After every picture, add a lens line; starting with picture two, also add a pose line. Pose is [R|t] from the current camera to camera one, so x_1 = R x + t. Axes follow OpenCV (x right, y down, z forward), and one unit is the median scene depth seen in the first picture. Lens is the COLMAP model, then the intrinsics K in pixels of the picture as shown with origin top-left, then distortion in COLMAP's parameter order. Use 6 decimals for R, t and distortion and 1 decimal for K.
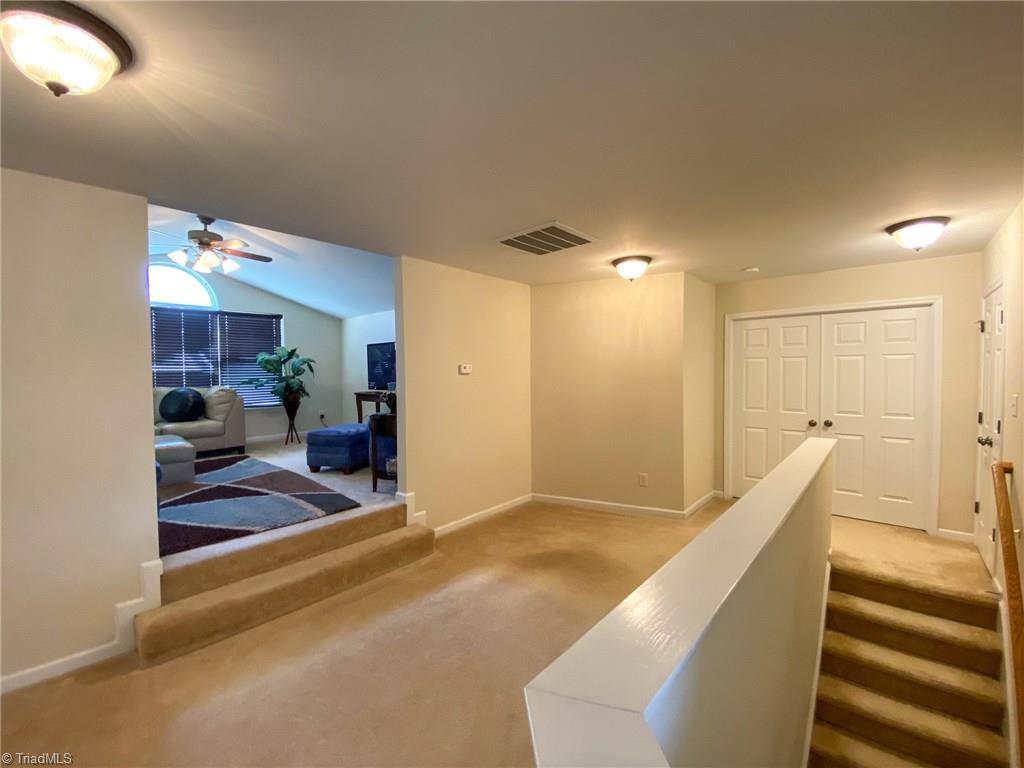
lens RADIAL K [[419.4, 0, 509.3], [0, 419.4, 383.7], [0, 0, 1]] dist [0.002652, -0.015714]
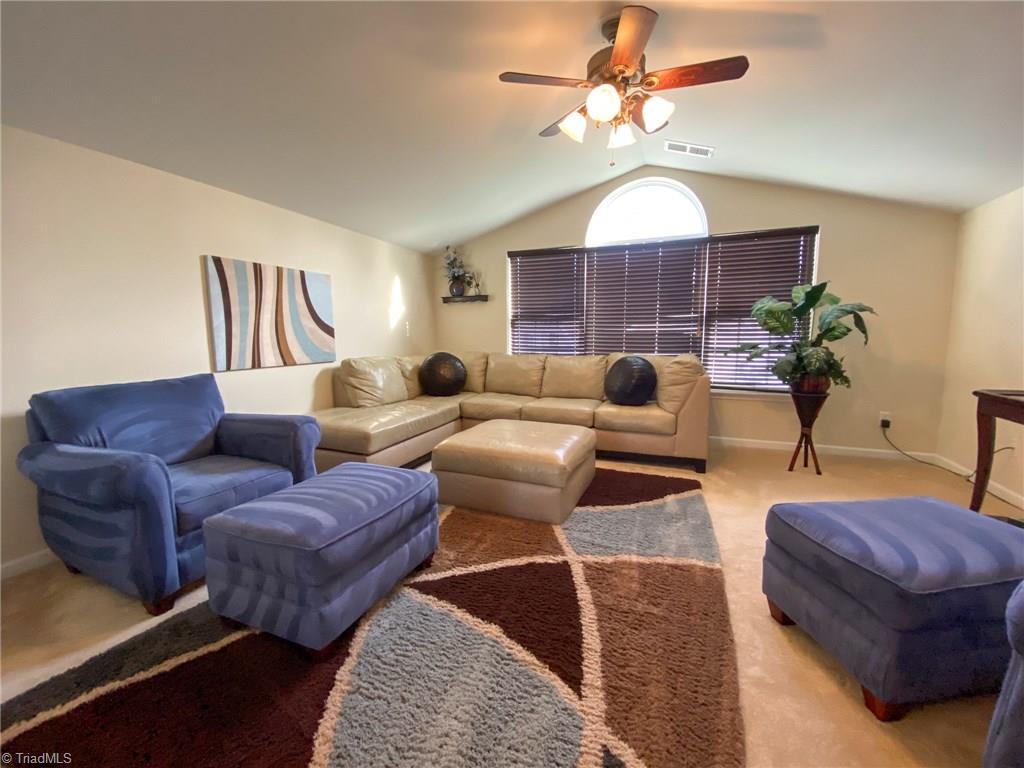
lens RADIAL K [[419.4, 0, 509.3], [0, 419.4, 383.7], [0, 0, 1]] dist [0.002652, -0.015714]
pose [[0.343178, 0.113382, -0.932402, -0.175313], [-0.027779, 0.993478, 0.110585, -0.012578], [0.938860, -0.012049, 0.344089, 0.493604]]
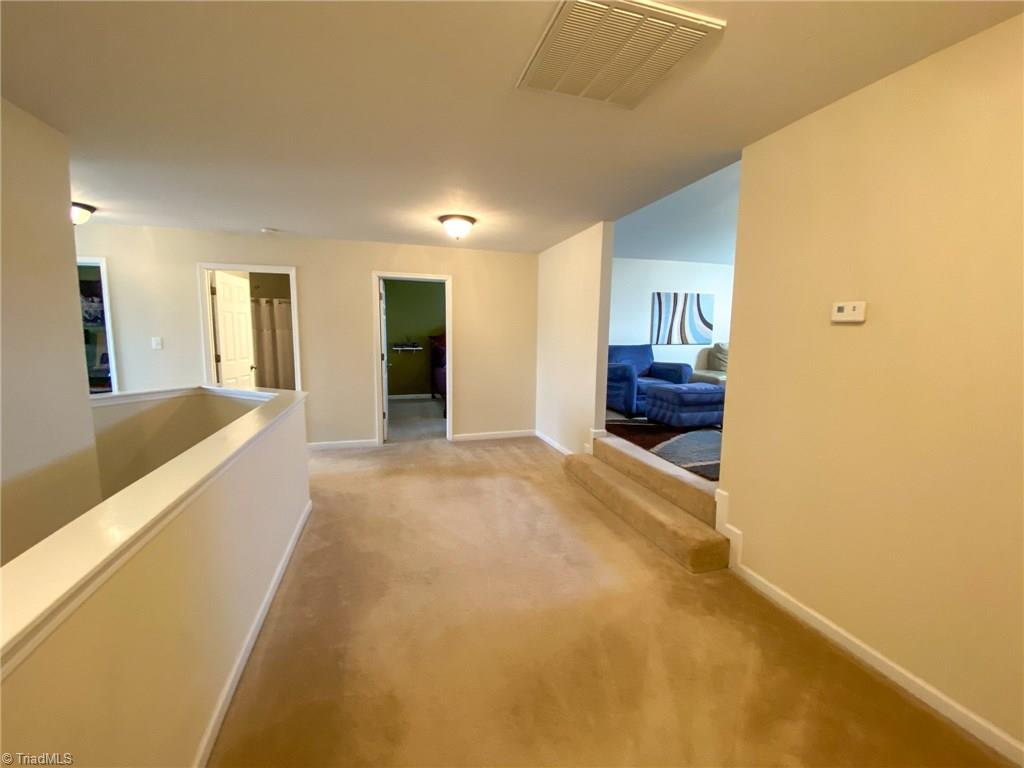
lens RADIAL K [[419.4, 0, 509.3], [0, 419.4, 383.7], [0, 0, 1]] dist [0.002652, -0.015714]
pose [[-0.528305, 0.104187, -0.842638, 0.306601], [-0.035358, 0.988882, 0.144437, -0.006453], [0.848318, 0.106101, -0.518748, 0.588415]]
